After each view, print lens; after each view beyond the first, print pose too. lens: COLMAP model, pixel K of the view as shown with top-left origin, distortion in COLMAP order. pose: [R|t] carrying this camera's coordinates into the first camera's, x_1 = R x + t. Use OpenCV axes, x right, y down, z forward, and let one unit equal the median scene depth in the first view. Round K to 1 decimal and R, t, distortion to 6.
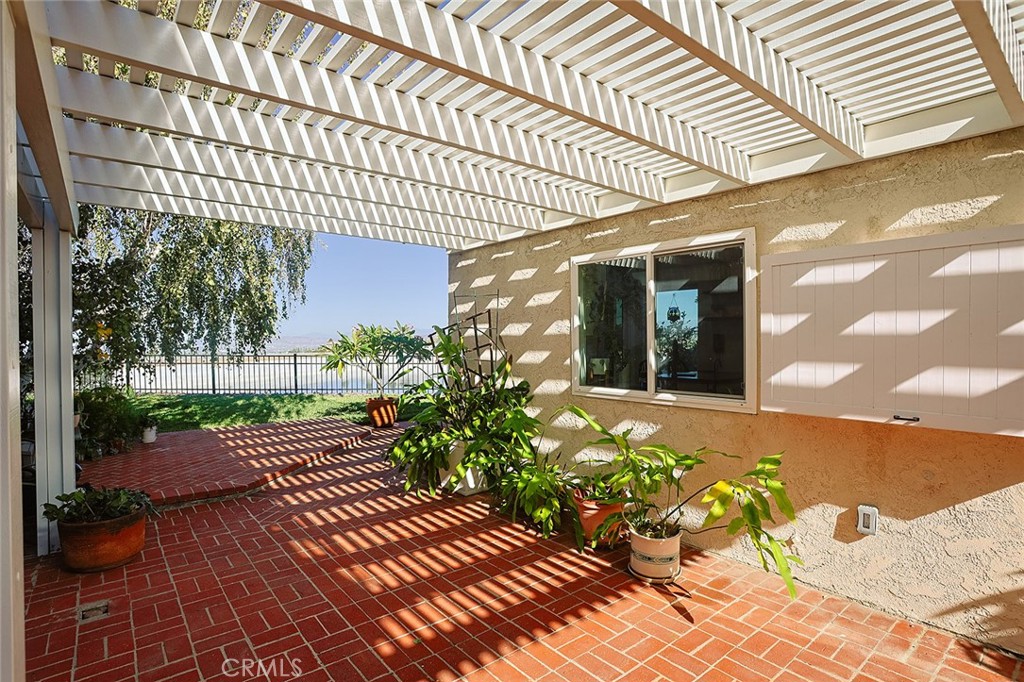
lens RADIAL K [[518.5, 0, 512.0], [0, 518.5, 341.0], [0, 0, 1]] dist [-0.095132, 0.050765]
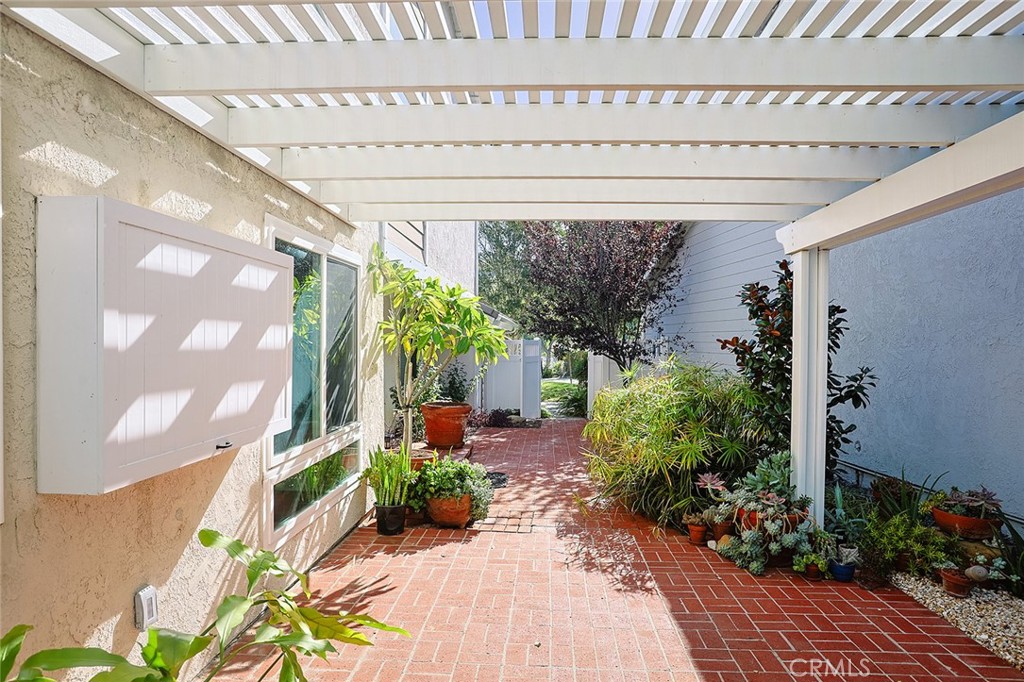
lens RADIAL K [[653.6, 0, 512.0], [0, 653.6, 341.0], [0, 0, 1]] dist [-0.002184, -0.000260]
pose [[-0.738236, -0.009023, 0.674482, -0.271131], [-0.009651, 0.999949, 0.002814, -0.026211], [-0.674474, -0.004432, -0.738286, 1.225107]]
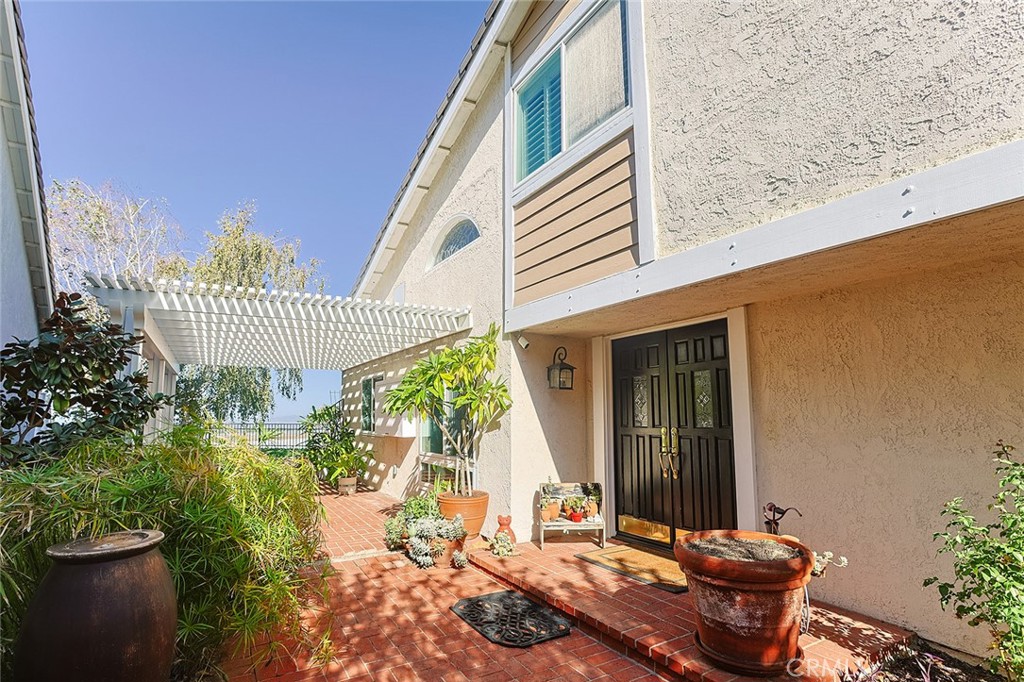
lens RADIAL K [[518.5, 0, 512.0], [0, 518.5, 341.0], [0, 0, 1]] dist [-0.095132, 0.050765]
pose [[0.988095, -0.025447, -0.151728, 1.713763], [0.002914, 0.989145, -0.146916, 0.035757], [0.153819, 0.144725, 0.977443, -1.836631]]
